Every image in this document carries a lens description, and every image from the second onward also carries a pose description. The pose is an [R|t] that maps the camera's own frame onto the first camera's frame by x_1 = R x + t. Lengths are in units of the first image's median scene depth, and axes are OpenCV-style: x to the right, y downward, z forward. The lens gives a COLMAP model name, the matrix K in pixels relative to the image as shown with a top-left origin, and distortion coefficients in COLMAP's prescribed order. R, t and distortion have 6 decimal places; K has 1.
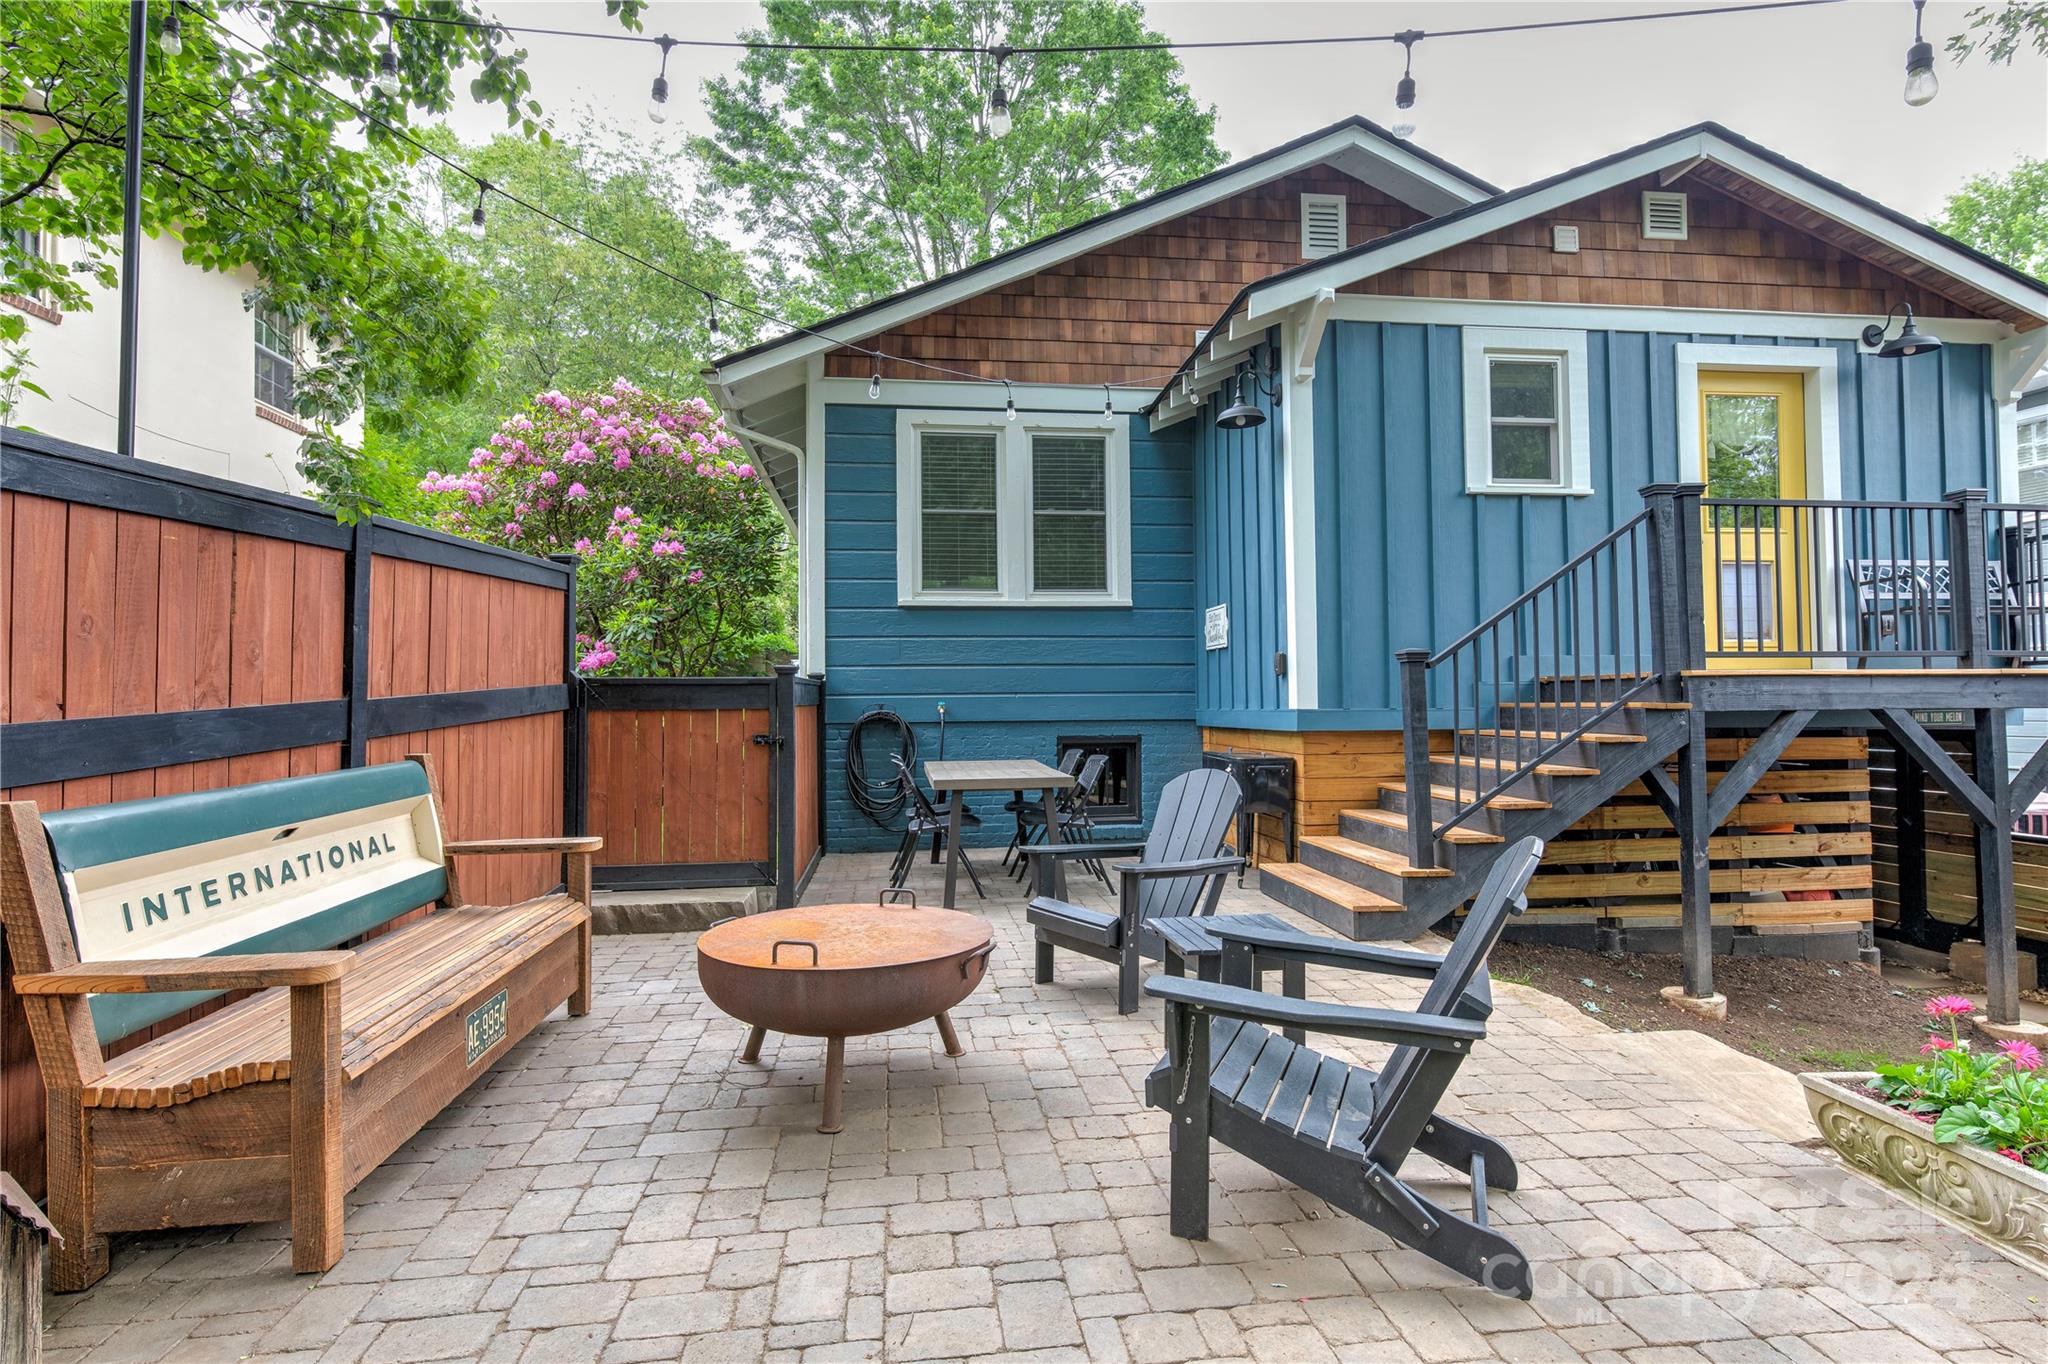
lens RADIAL K [[1017.6, 0, 1025.5], [0, 1017.6, 682.8], [0, 0, 1]] dist [0.007053, -0.002542]
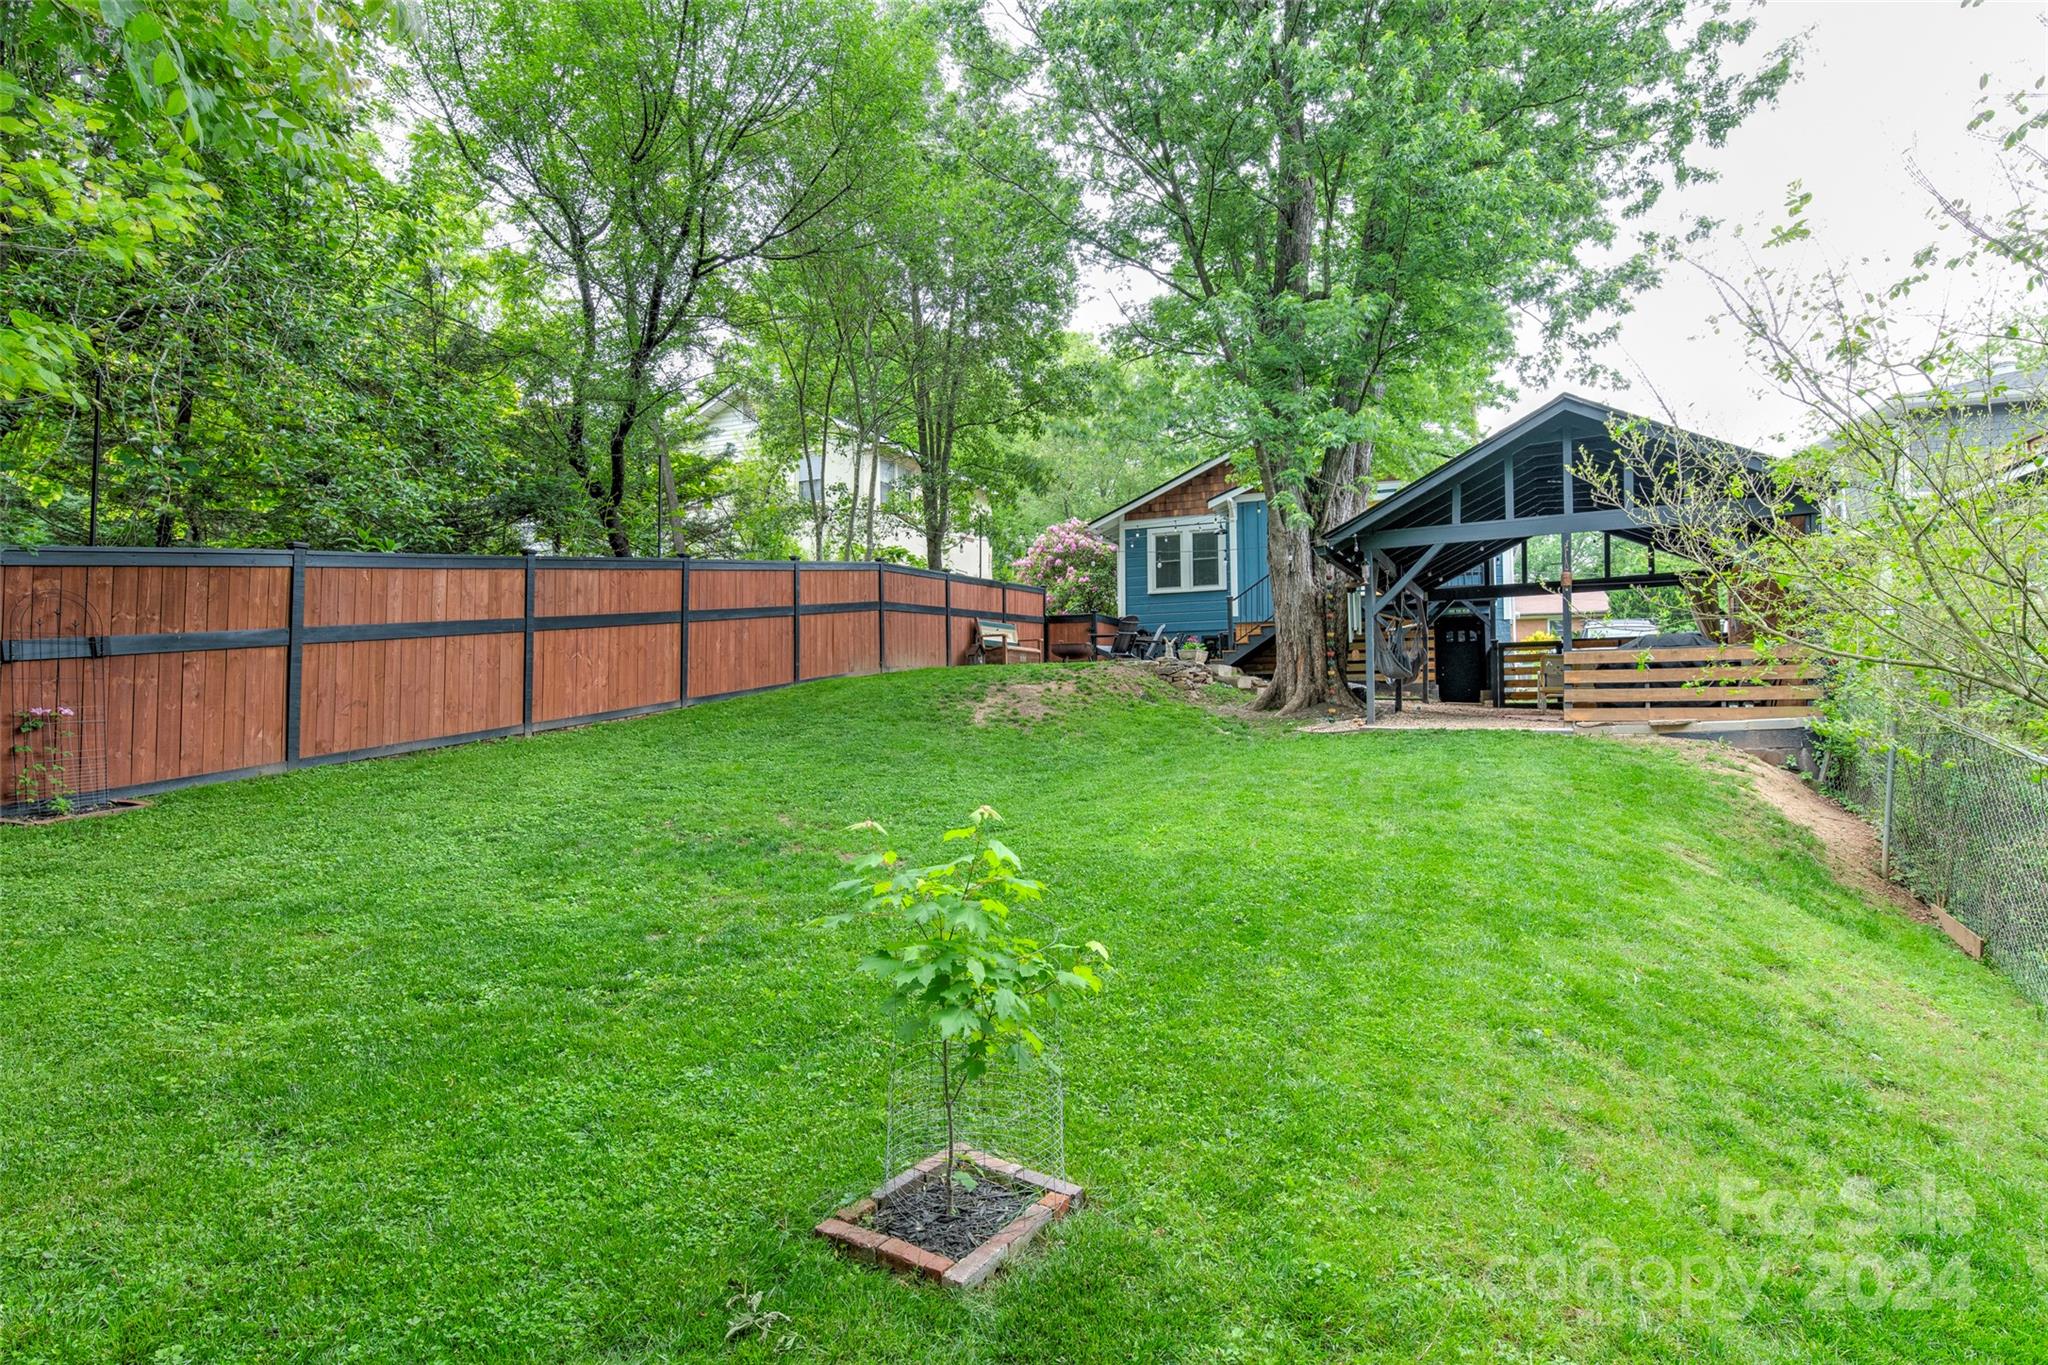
lens RADIAL K [[1017.6, 0, 1025.3], [0, 1017.6, 685.4], [0, 0, 1]] dist [0.007053, -0.002542]
pose [[0.866310, -0.010392, -0.499399, 1.048157], [0.010228, 0.999943, -0.003065, 0.198224], [0.499402, -0.002452, 0.866367, -1.777422]]
